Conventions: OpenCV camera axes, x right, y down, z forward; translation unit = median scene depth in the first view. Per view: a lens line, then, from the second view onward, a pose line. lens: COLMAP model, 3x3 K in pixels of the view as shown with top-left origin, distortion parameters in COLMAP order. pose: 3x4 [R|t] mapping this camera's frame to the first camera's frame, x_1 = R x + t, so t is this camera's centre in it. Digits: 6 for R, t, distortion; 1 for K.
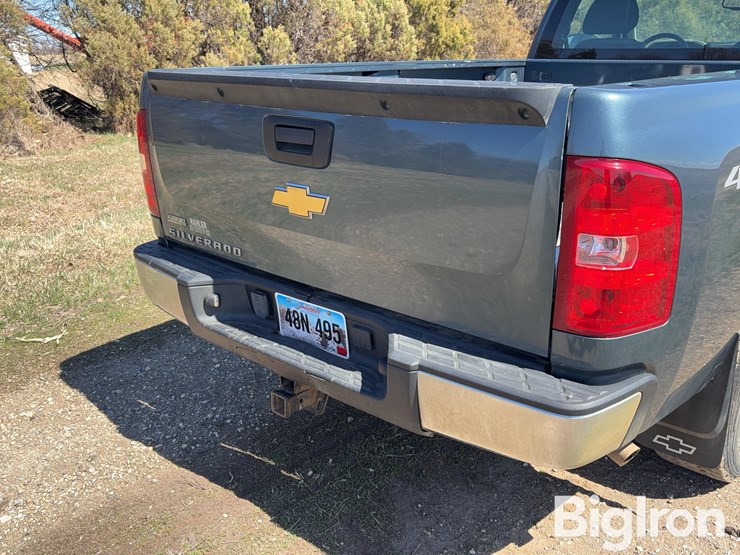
lens RADIAL K [[720.6, 0, 371.9], [0, 720.6, 284.2], [0, 0, 1]] dist [0.022123, 0.000000]
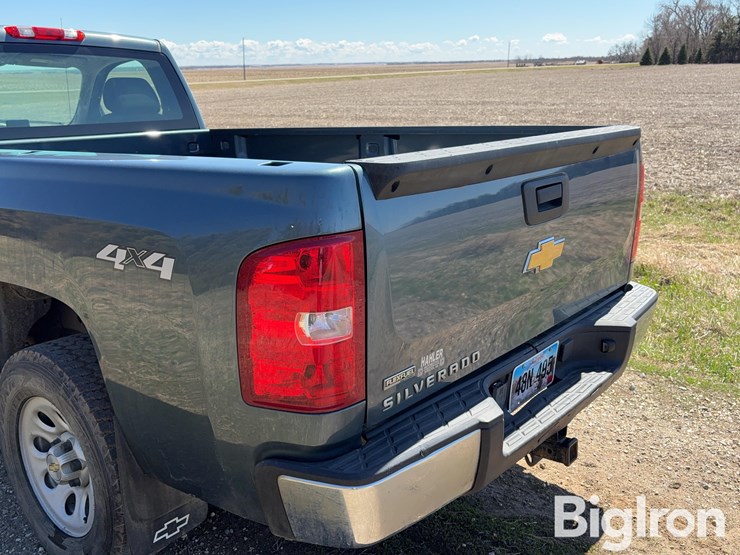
lens RADIAL K [[720.6, 0, 375.2], [0, 720.6, 277.7], [0, 0, 1]] dist [0.022123, 0.000000]
pose [[-0.048100, -0.236842, 0.970357, -0.955563], [0.347857, 0.906692, 0.238546, -0.362219], [-0.936313, 0.349020, 0.038775, 1.037680]]
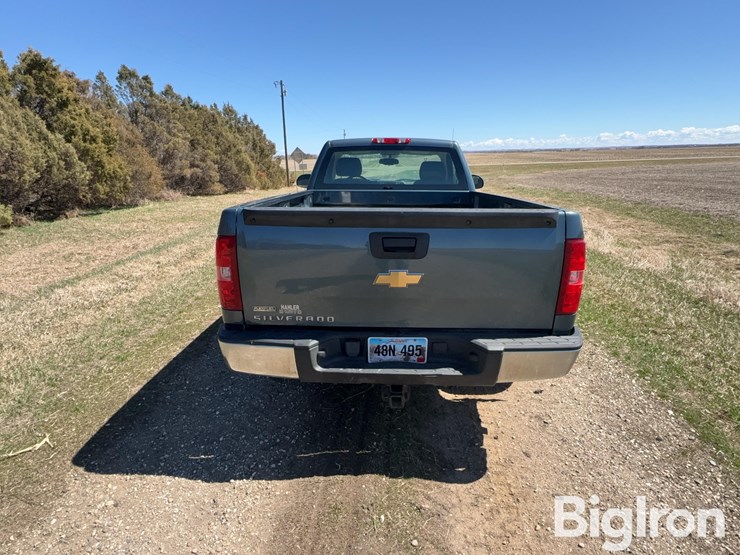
lens RADIAL K [[435.5, 0, 374.1], [0, 435.5, 278.5], [0, 0, 1]] dist [-0.003626, -0.000844]
pose [[0.759658, -0.151126, 0.632520, -0.693297], [0.202624, 0.979212, -0.009391, -0.102997], [-0.617952, 0.135297, 0.774487, 0.198990]]
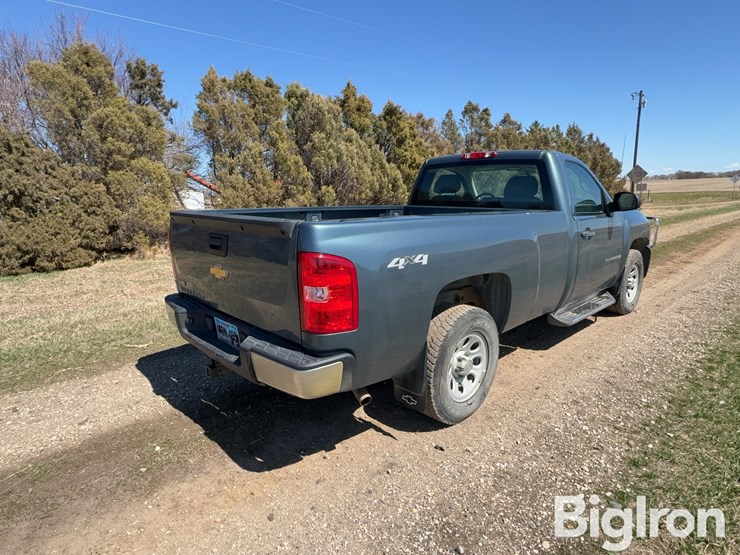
lens RADIAL K [[435.5, 0, 368.4], [0, 435.5, 276.2], [0, 0, 1]] dist [-0.003626, -0.000844]
pose [[0.997373, 0.017329, -0.070336, 0.368377], [-0.026528, 0.990889, -0.132041, 0.045517], [0.067407, 0.133560, 0.988746, -0.198881]]
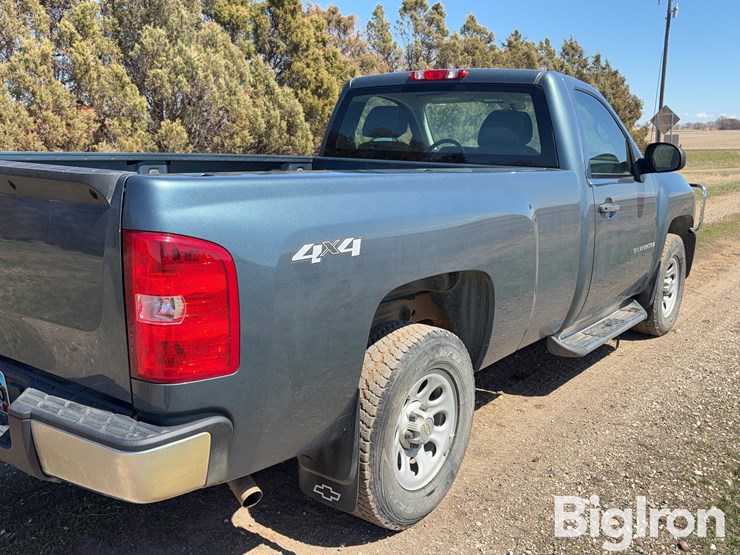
lens RADIAL K [[720.6, 0, 374.0], [0, 720.6, 282.1], [0, 0, 1]] dist [0.022123, 0.000000]
pose [[0.994394, 0.014550, 0.104734, 0.351852], [-0.001084, 0.991838, -0.127503, 0.039326], [-0.105734, 0.126675, 0.986293, -0.140570]]
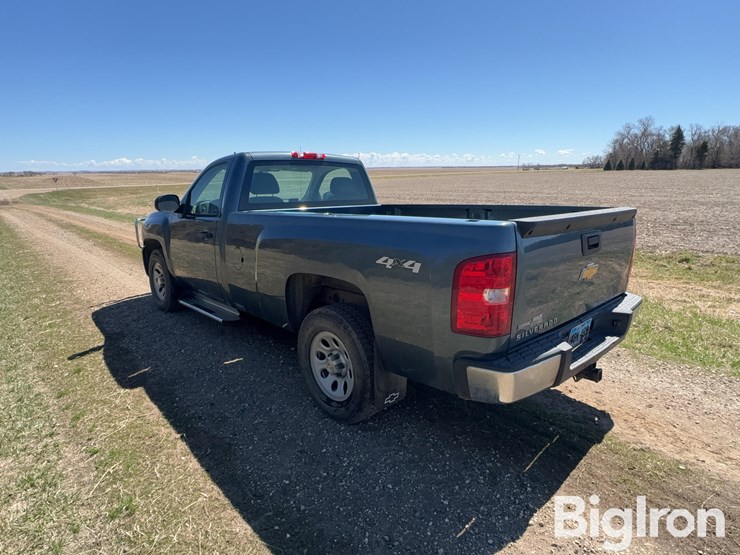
lens RADIAL K [[435.5, 0, 370.2], [0, 435.5, 275.9], [0, 0, 1]] dist [-0.003626, -0.000844]
pose [[0.093457, -0.193770, 0.976585, -1.166733], [0.333500, 0.930306, 0.152672, -0.428220], [-0.938106, 0.311422, 0.151566, 1.204537]]
